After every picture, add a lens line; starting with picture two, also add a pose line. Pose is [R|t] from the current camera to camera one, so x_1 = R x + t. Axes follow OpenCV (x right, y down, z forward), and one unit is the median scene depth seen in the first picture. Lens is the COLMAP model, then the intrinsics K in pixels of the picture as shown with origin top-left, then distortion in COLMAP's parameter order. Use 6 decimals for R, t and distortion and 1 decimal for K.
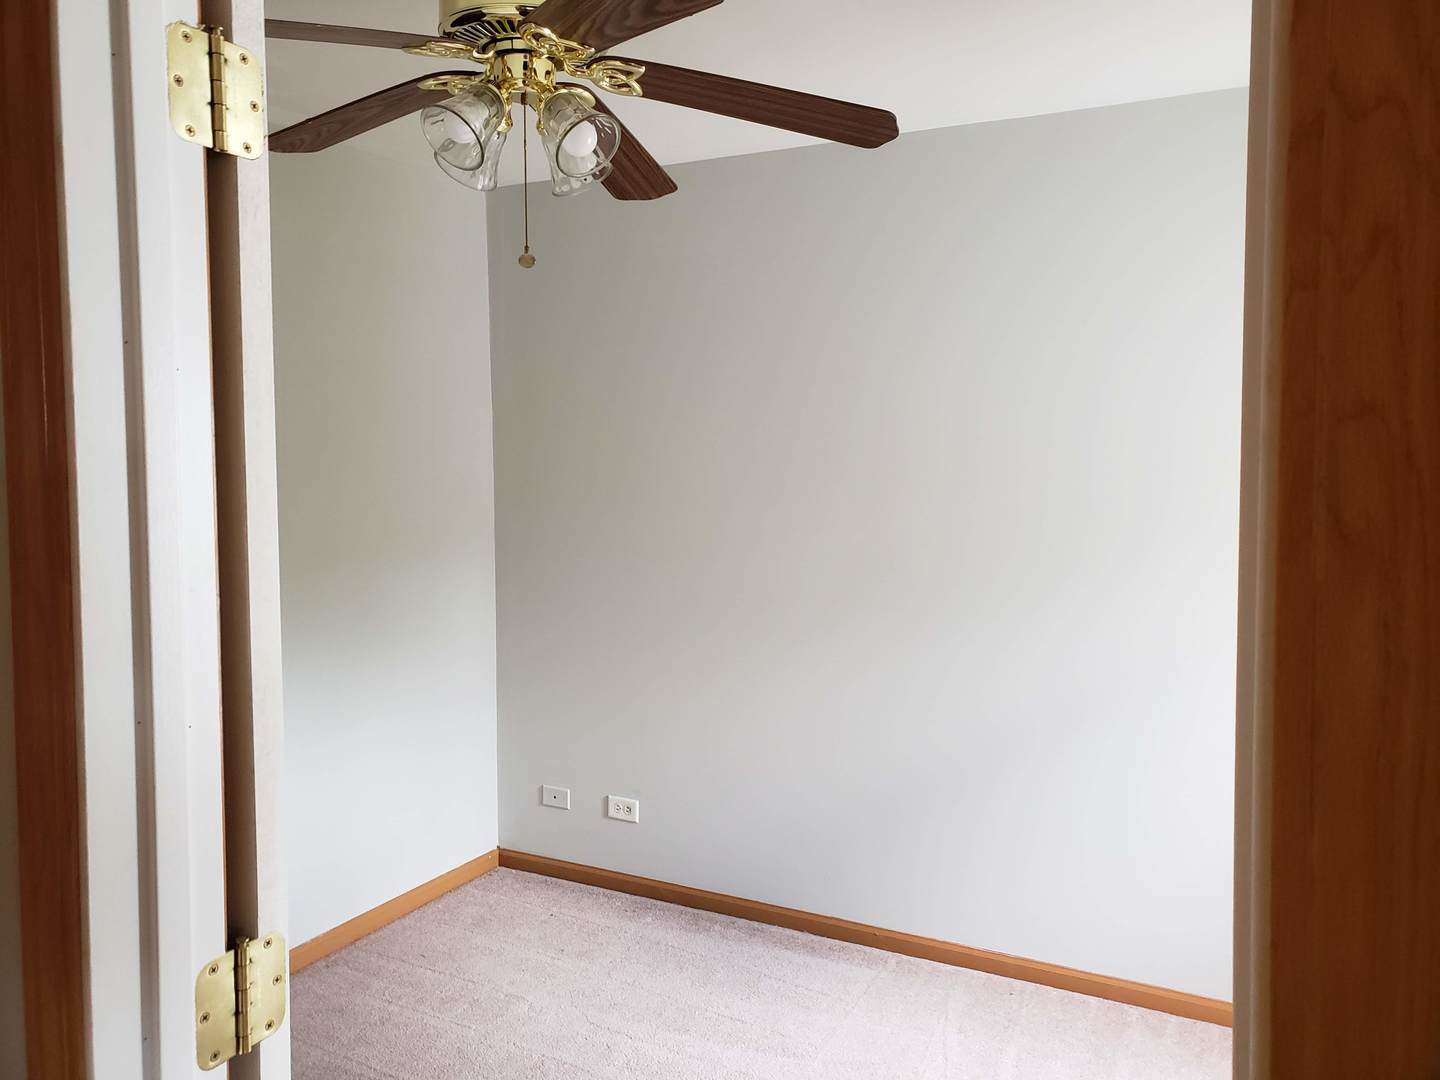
lens RADIAL K [[1175.4, 0, 696.3], [0, 1175.4, 511.6], [0, 0, 1]] dist [0.025065, -0.008996]
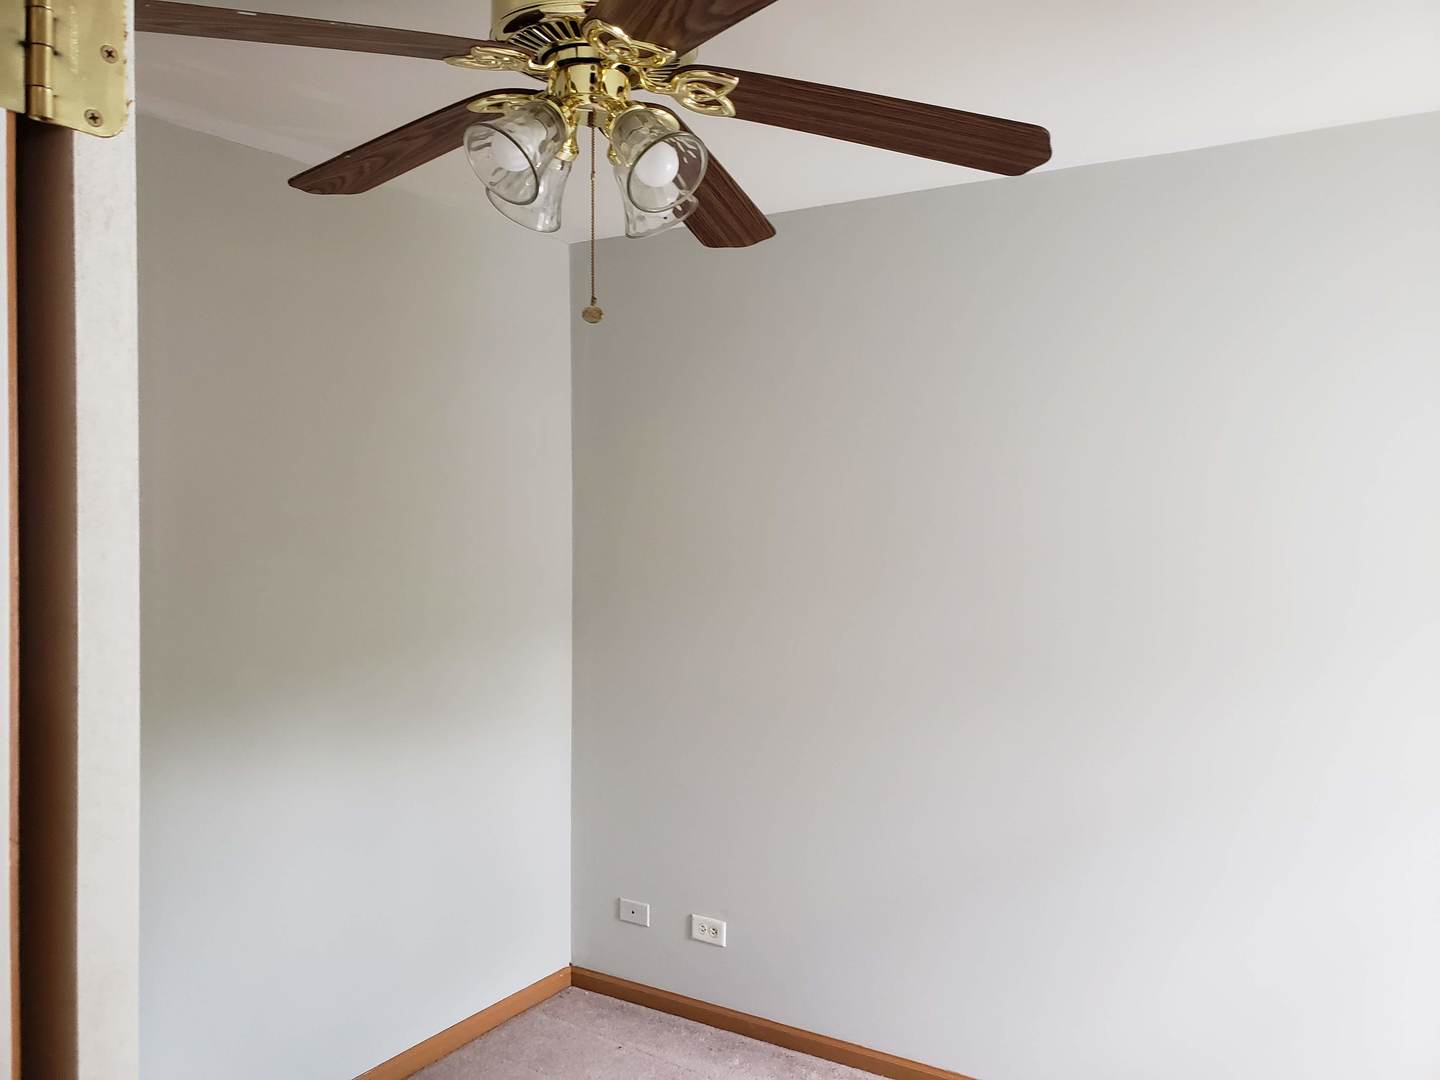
lens RADIAL K [[1175.4, 0, 709.5], [0, 1175.4, 535.7], [0, 0, 1]] dist [0.025065, -0.008996]
pose [[0.997504, 0.009169, -0.070006, -0.003059], [-0.011452, 0.999413, -0.032286, -0.032068], [0.069669, 0.033007, 0.997024, 0.186293]]
